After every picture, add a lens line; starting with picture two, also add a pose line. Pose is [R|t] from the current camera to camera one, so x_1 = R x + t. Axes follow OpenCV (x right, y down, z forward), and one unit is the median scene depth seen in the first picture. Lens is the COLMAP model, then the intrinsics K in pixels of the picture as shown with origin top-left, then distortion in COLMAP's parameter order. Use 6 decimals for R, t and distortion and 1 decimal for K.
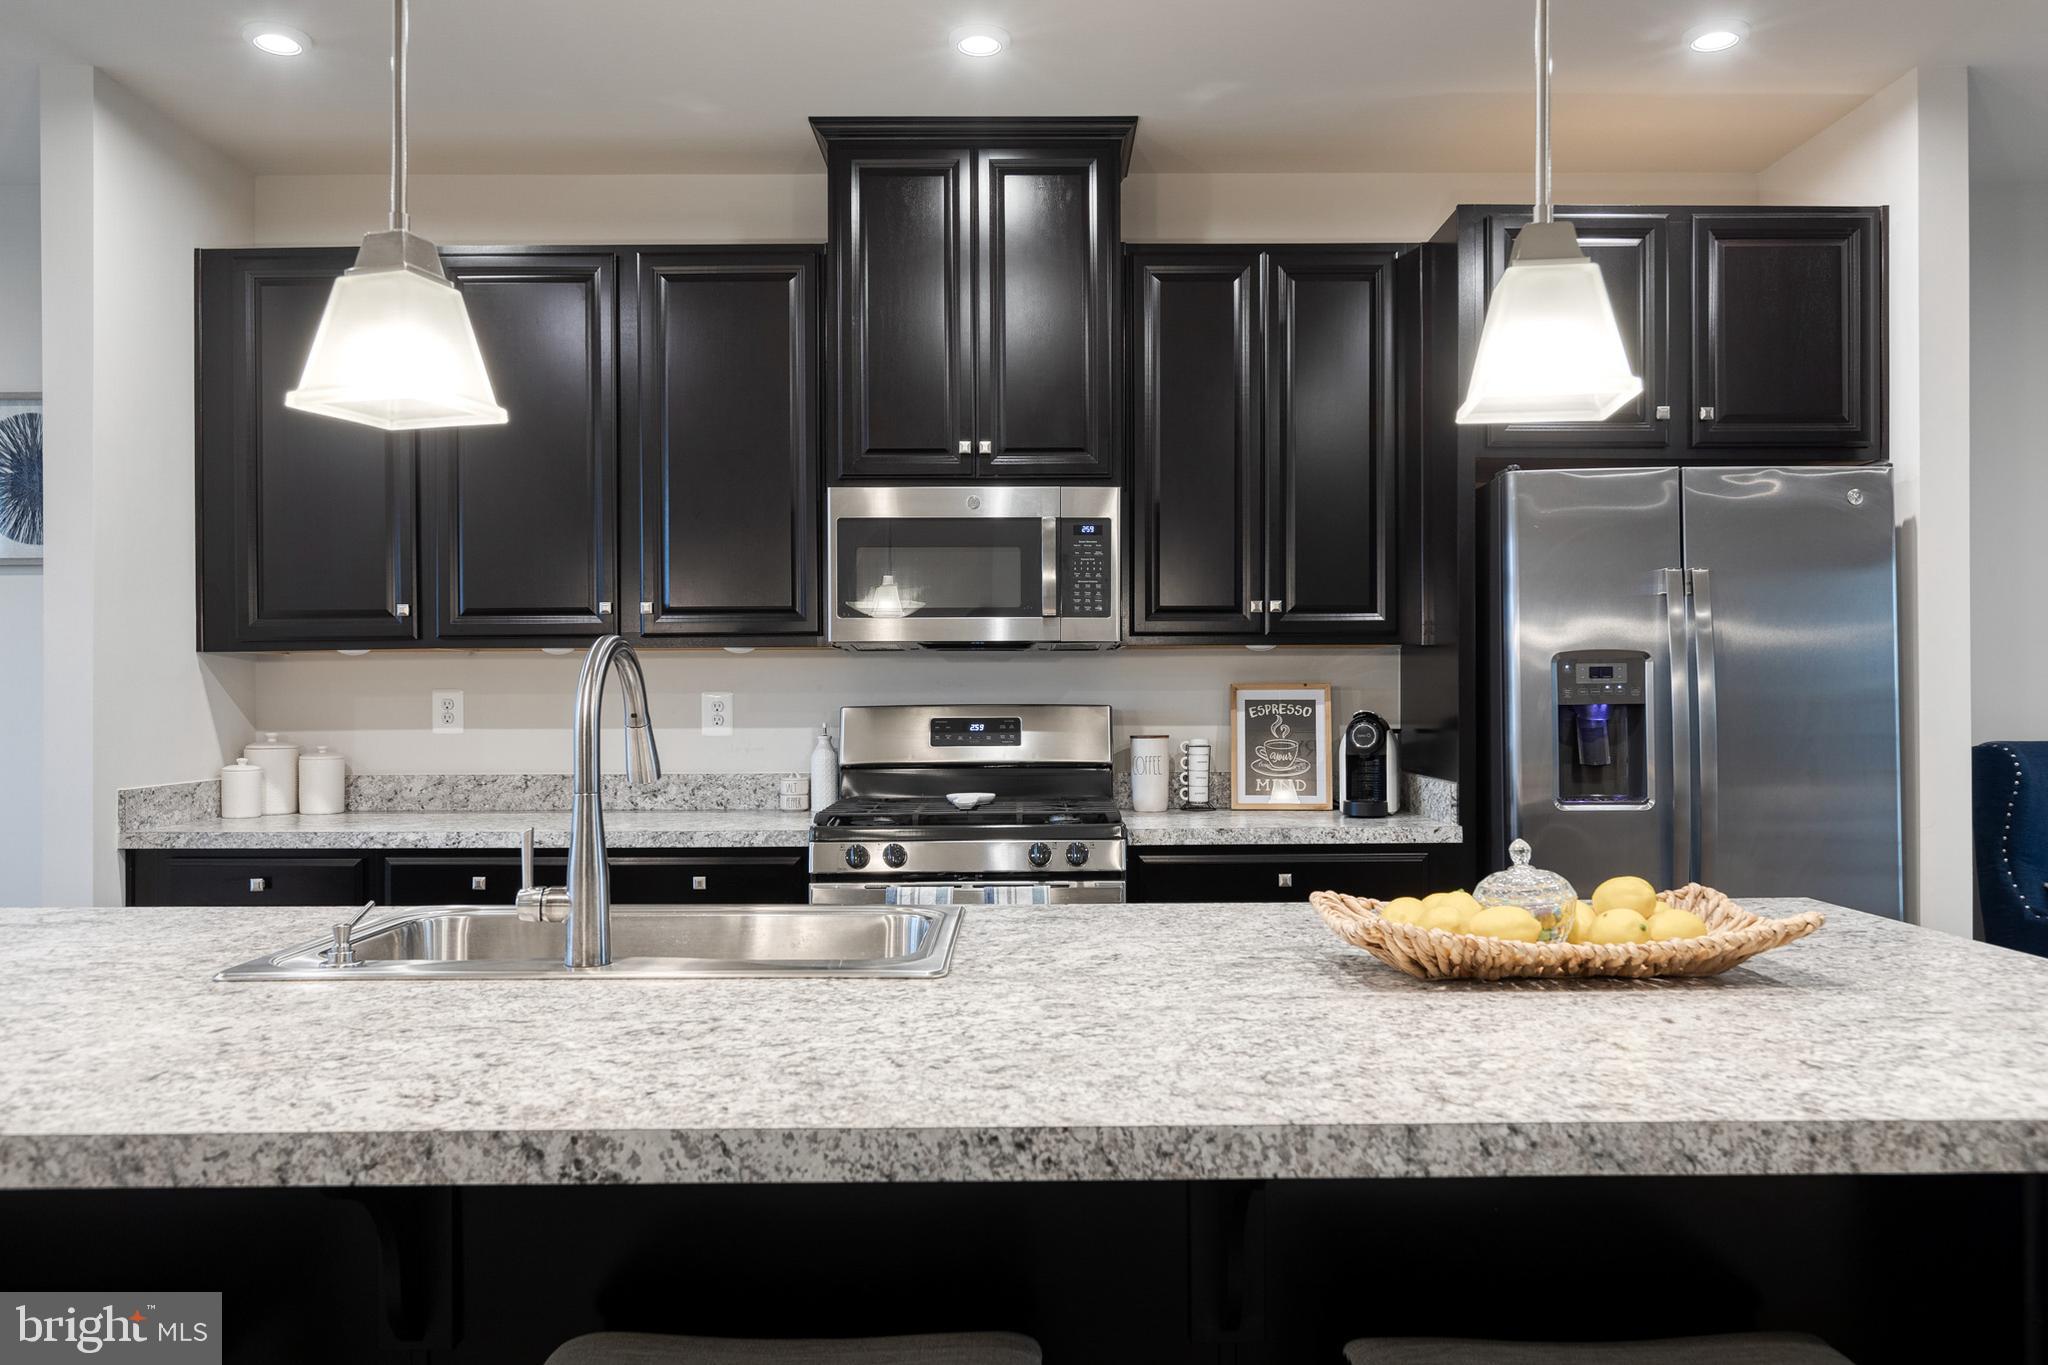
lens RADIAL K [[1469.2, 0, 1029.6], [0, 1469.2, 690.9], [0, 0, 1]] dist [-0.003256, -0.002646]
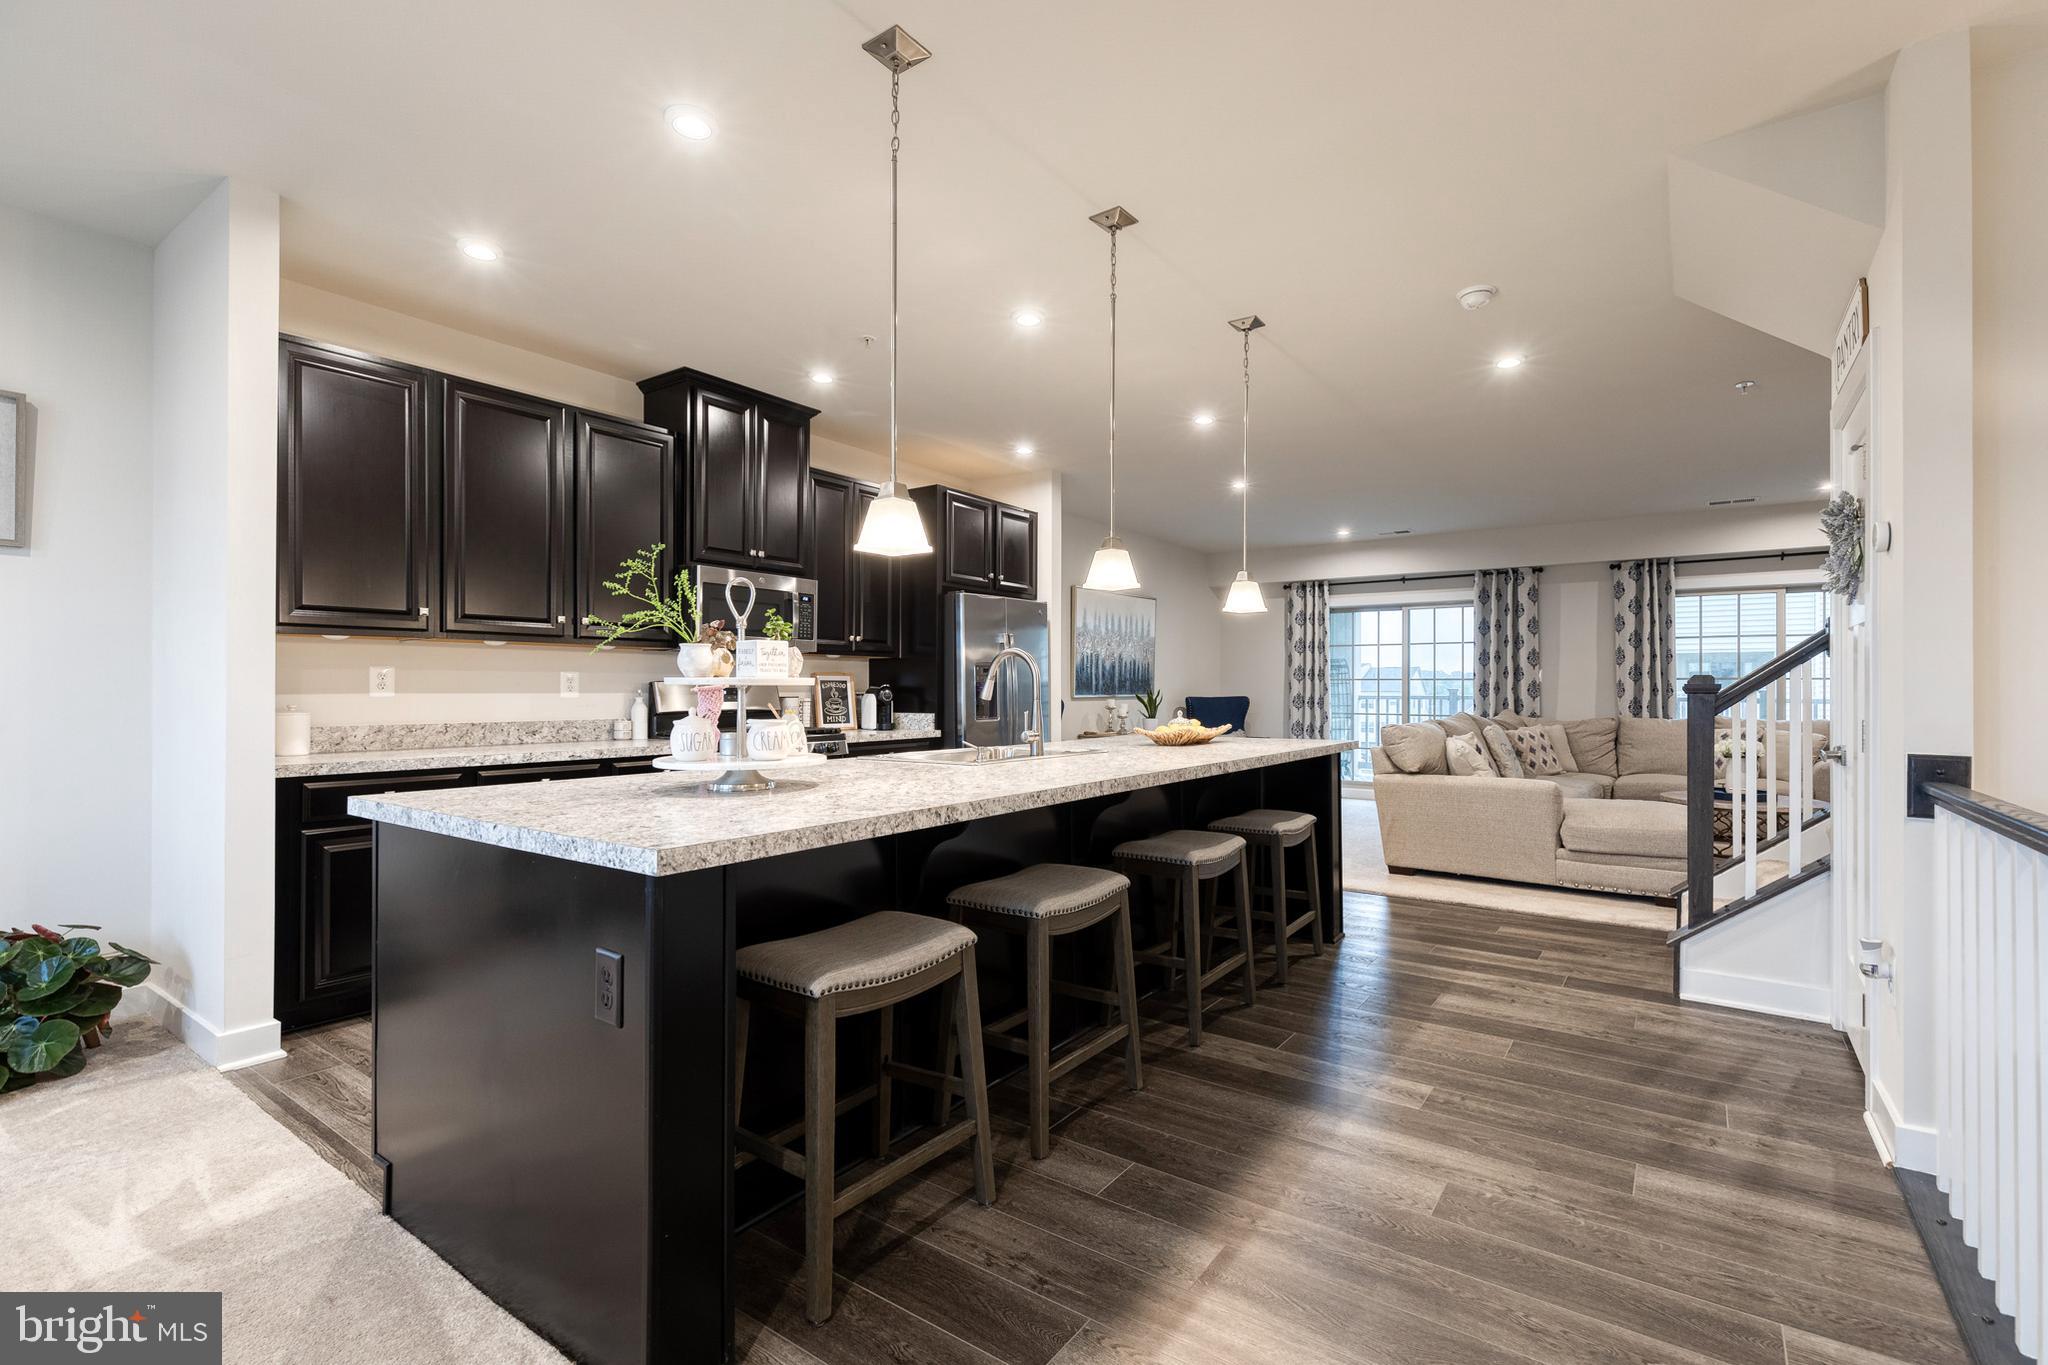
lens RADIAL K [[916.7, 0, 1043.6], [0, 916.7, 683.4], [0, 0, 1]] dist [0.007737, -0.001900]
pose [[0.579342, 0.011112, 0.815009, -0.821397], [-0.003454, 0.999932, -0.011178, 0.026159], [-0.815077, 0.003661, 0.579341, -0.055226]]
